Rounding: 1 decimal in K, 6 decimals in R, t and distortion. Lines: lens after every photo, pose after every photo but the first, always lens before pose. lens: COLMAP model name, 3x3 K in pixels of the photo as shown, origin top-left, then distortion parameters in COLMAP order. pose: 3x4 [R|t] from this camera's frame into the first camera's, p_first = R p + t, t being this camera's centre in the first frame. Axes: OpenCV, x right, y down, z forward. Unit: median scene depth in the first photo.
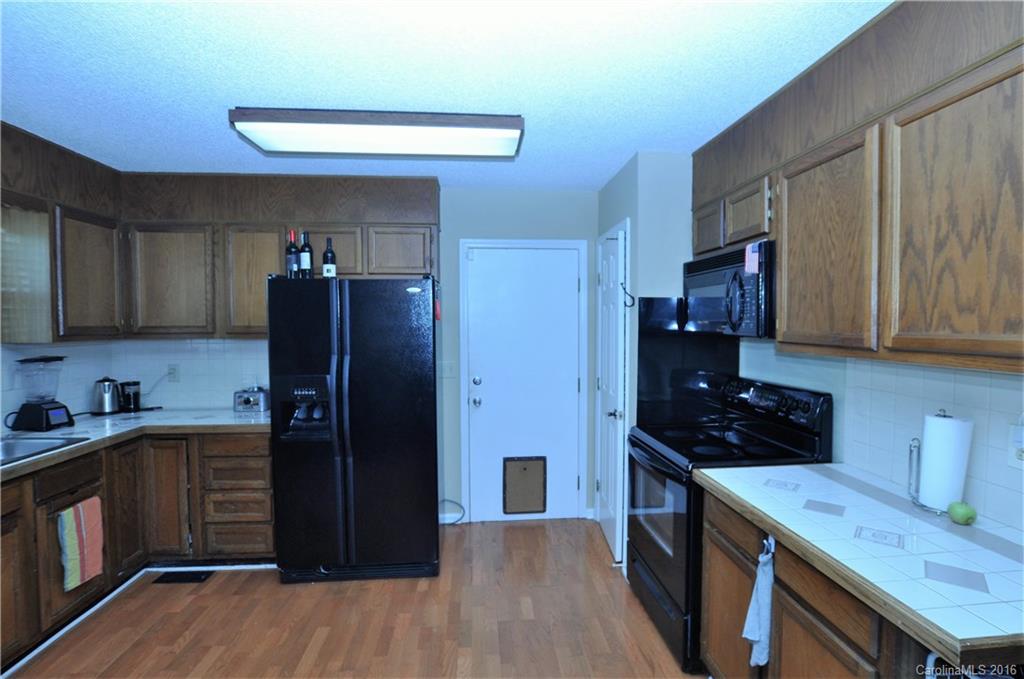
lens RADIAL K [[477.3, 0, 533.2], [0, 477.3, 337.3], [0, 0, 1]] dist [-0.019321, 0.000221]
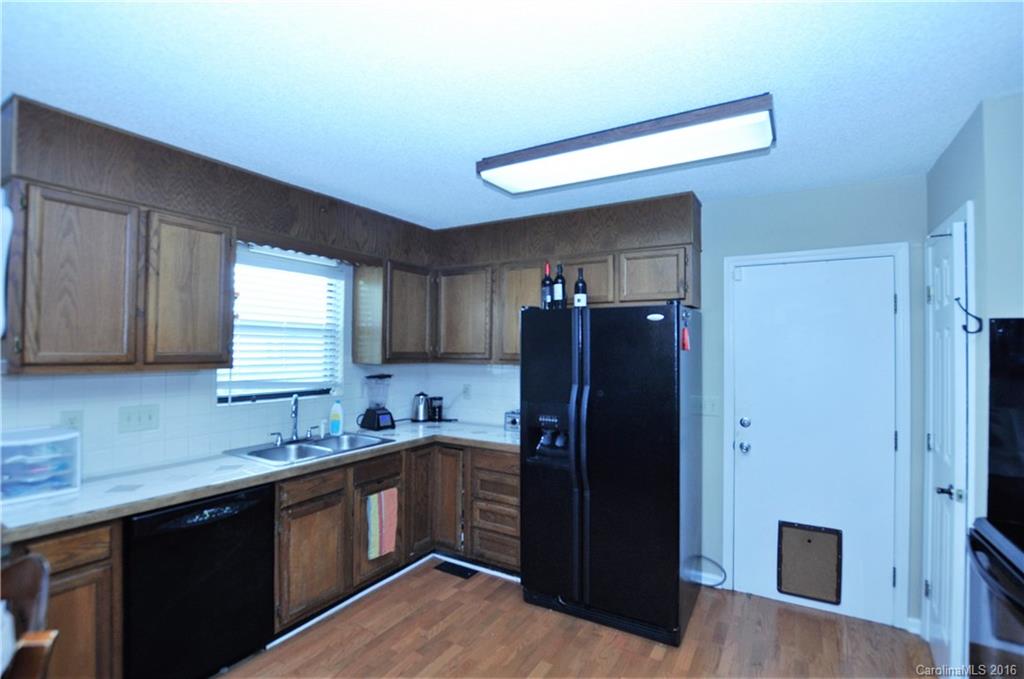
lens RADIAL K [[483.9, 0, 512.0], [0, 483.9, 339.5], [0, 0, 1]] dist [-0.026258, 0.000677]
pose [[0.812379, -0.002422, -0.583124, 0.059373], [-0.028741, 0.998610, -0.044187, -0.007212], [0.582421, 0.052656, 0.811180, 0.088646]]
